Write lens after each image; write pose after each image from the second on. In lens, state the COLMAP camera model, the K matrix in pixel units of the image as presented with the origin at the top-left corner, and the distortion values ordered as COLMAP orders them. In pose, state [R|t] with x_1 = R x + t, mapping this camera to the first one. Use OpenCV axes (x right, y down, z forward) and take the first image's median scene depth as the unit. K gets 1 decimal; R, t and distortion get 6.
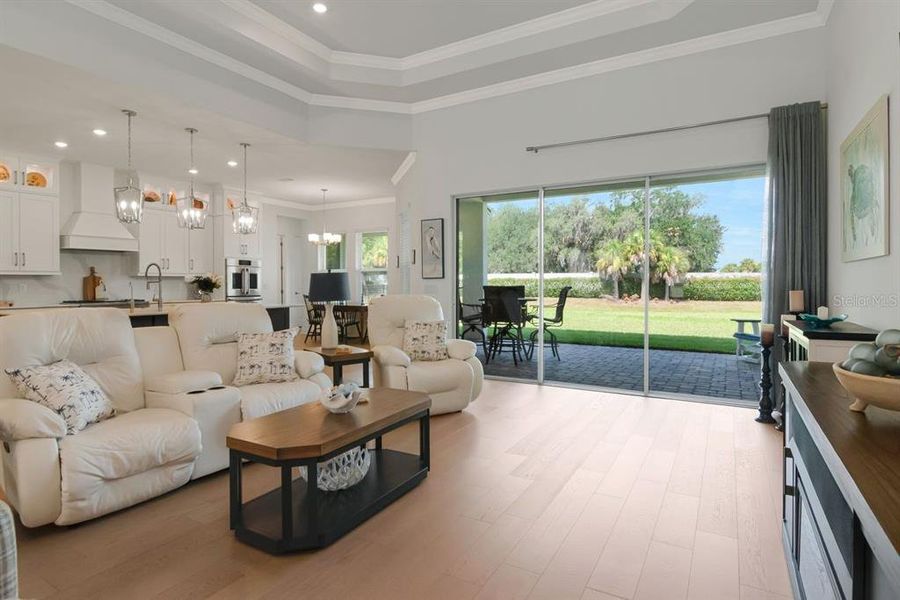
lens RADIAL K [[477.9, 0, 442.3], [0, 477.9, 281.2], [0, 0, 1]] dist [-0.001770, -0.003547]
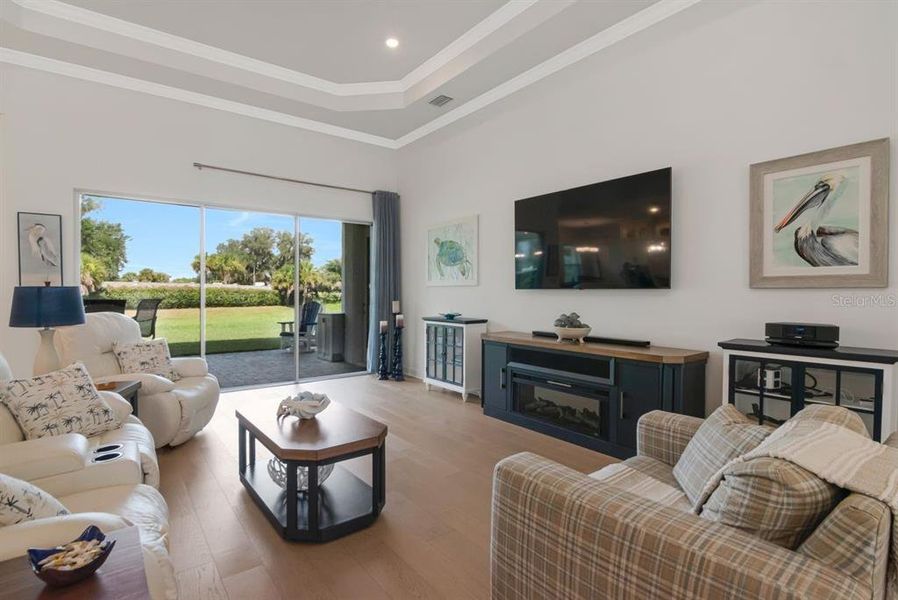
lens RADIAL K [[444.6, 0, 458.3], [0, 444.6, 298.3], [0, 0, 1]] dist [-0.002103, -0.002582]
pose [[0.357241, -0.011449, 0.933942, -0.302168], [-0.006026, 0.999876, 0.014563, -0.006309], [-0.933993, -0.010831, 0.357128, 0.085947]]
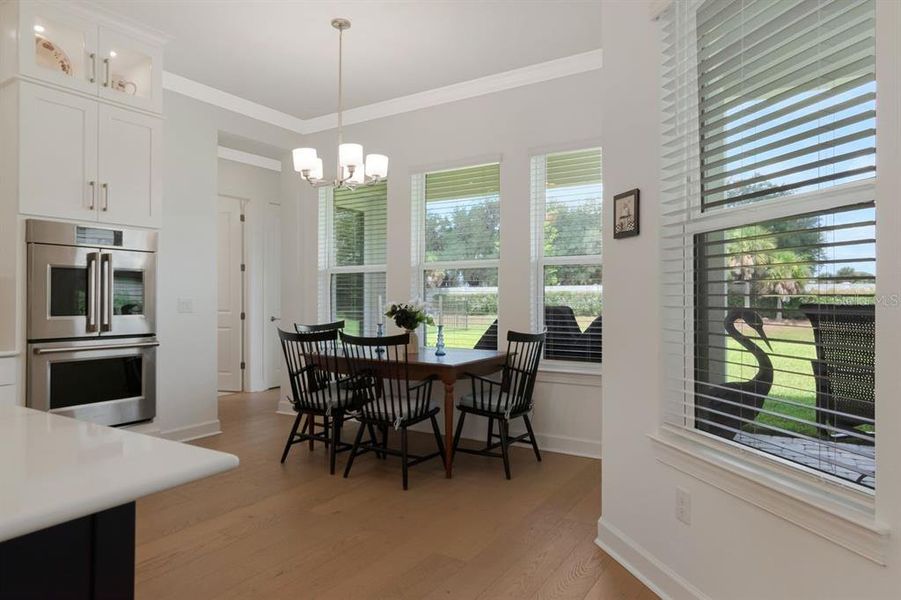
lens RADIAL K [[565.3, 0, 449.4], [0, 565.3, 301.4], [0, 0, 1]] dist [-0.007428, -0.002704]
pose [[0.999979, -0.003439, -0.005427, -0.166073], [0.003481, 0.999965, 0.007622, 0.003936], [0.005401, -0.007641, 0.999956, 0.600067]]
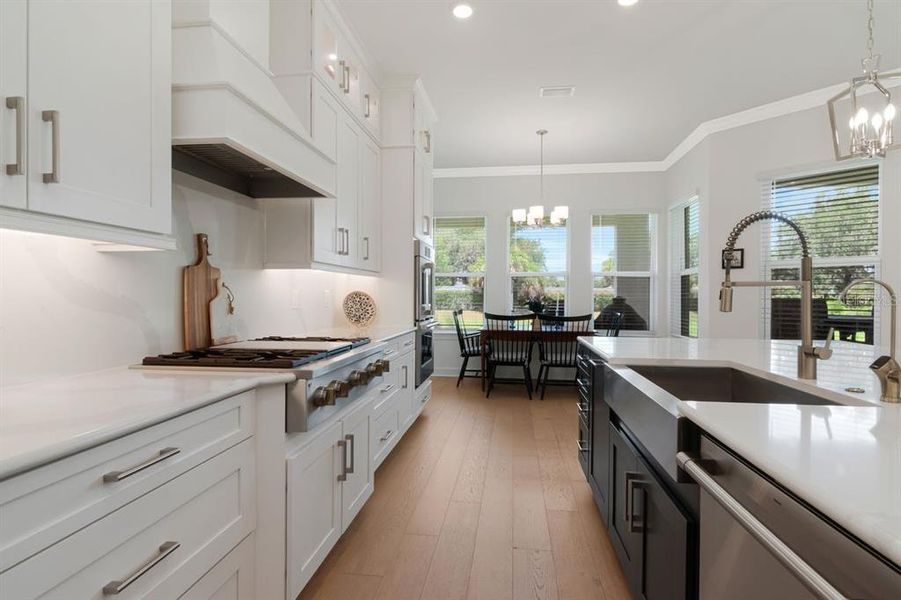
lens RADIAL K [[439.3, 0, 455.6], [0, 439.3, 300.2], [0, 0, 1]] dist [-0.002843, -0.005754]
pose [[0.916275, 0.000650, 0.400549, -0.558131], [-0.007058, 0.999870, 0.014523, 0.005109], [-0.400488, -0.016134, 0.916160, 0.552321]]
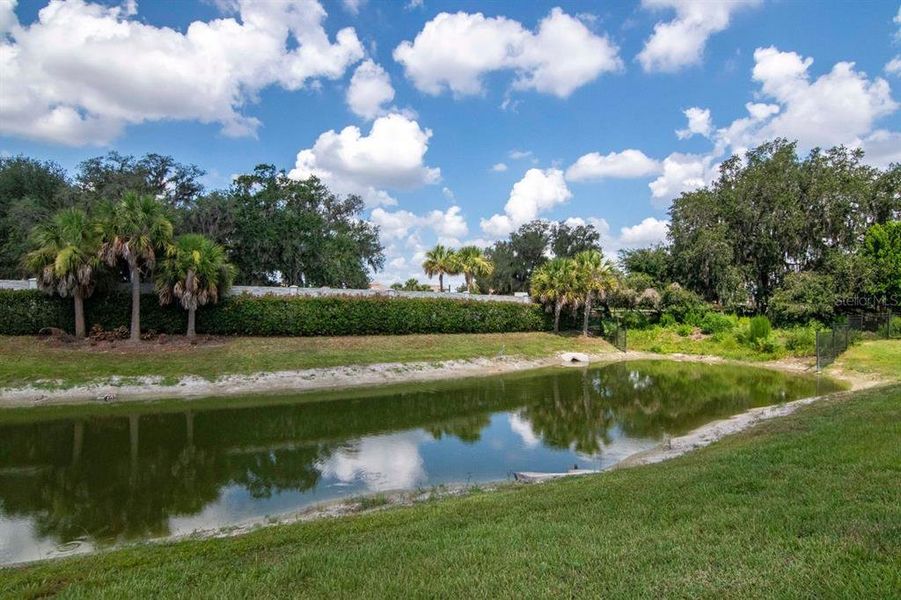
lens RADIAL K [[478.4, 0, 446.5], [0, 478.4, 295.3], [0, 0, 1]] dist [-0.001770, -0.003547]
pose [[0.831073, 0.021630, 0.555742, 2.057637], [-0.014466, 0.999746, -0.017279, -0.003988], [-0.555975, 0.006321, 0.831175, 2.080627]]
